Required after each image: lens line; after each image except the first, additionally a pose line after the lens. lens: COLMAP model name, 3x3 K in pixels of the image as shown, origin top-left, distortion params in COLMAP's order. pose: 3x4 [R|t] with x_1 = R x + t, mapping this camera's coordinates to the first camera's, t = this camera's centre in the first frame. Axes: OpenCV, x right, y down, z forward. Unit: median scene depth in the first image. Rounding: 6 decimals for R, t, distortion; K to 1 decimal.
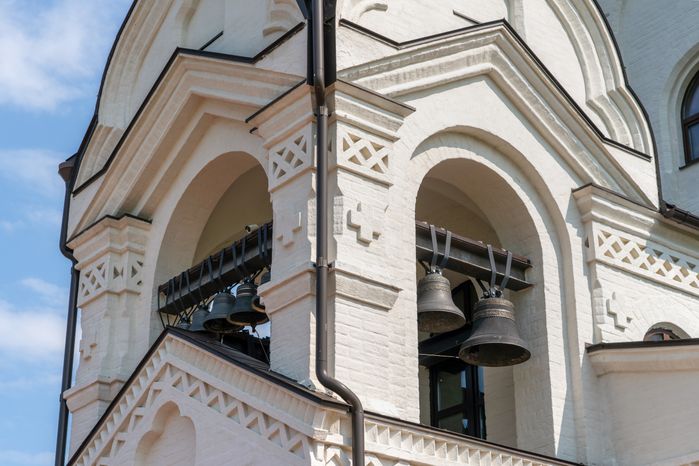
lens RADIAL K [[1379.1, 0, 349.5], [0, 1379.1, 233.0], [0, 0, 1]] dist [0.077218, 0.120700]
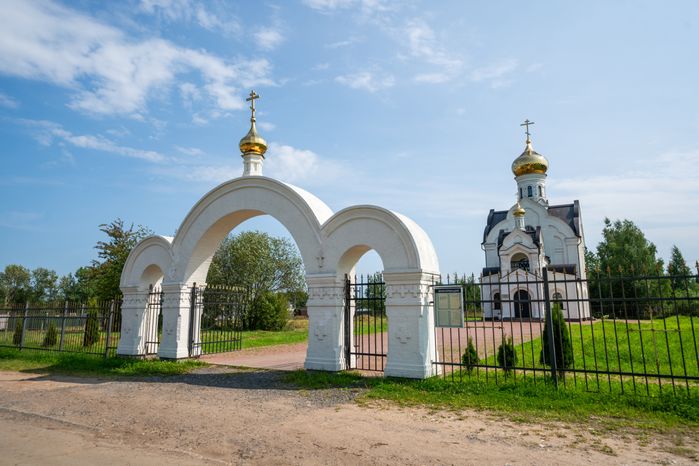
lens RADIAL K [[433.1, 0, 349.5], [0, 433.1, 233.0], [0, 0, 1]] dist [0.042319, -0.068514]
pose [[0.931615, 0.058728, 0.358670, -3.049344], [-0.151102, 0.960113, 0.235269, -0.951012], [-0.330547, -0.273376, 0.903330, -2.022439]]
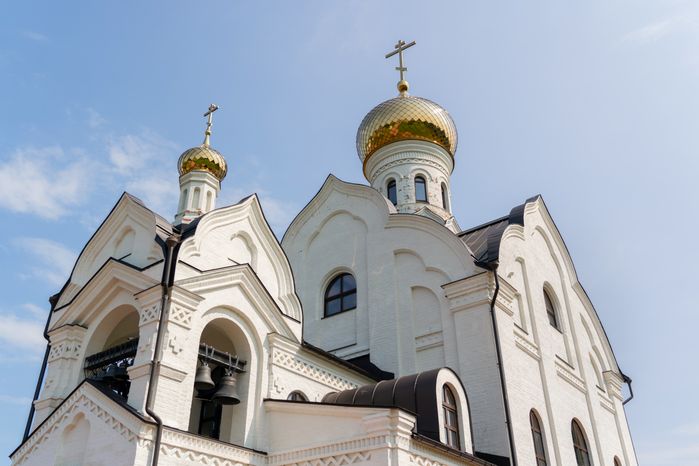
lens RADIAL K [[618.7, 0, 349.5], [0, 618.7, 233.0], [0, 0, 1]] dist [0.009454, 0.002726]
pose [[0.966041, 0.131485, 0.222433, 0.033683], [-0.101064, 0.984541, -0.143059, -0.069738], [-0.237805, 0.115721, 0.964395, -0.148995]]
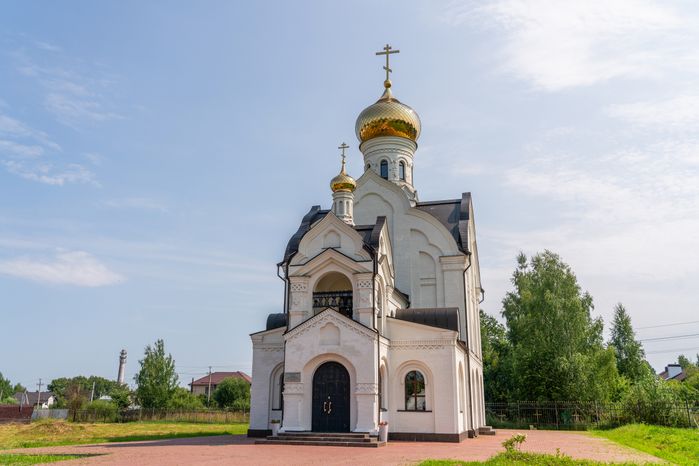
lens RADIAL K [[585.6, 0, 349.5], [0, 585.6, 233.0], [0, 0, 1]] dist [-0.001899, 0.001958]
pose [[0.807574, 0.168972, 0.565042, -1.372367], [-0.249923, 0.965849, 0.068366, -0.375359], [-0.534193, -0.196428, 0.822225, -0.817735]]
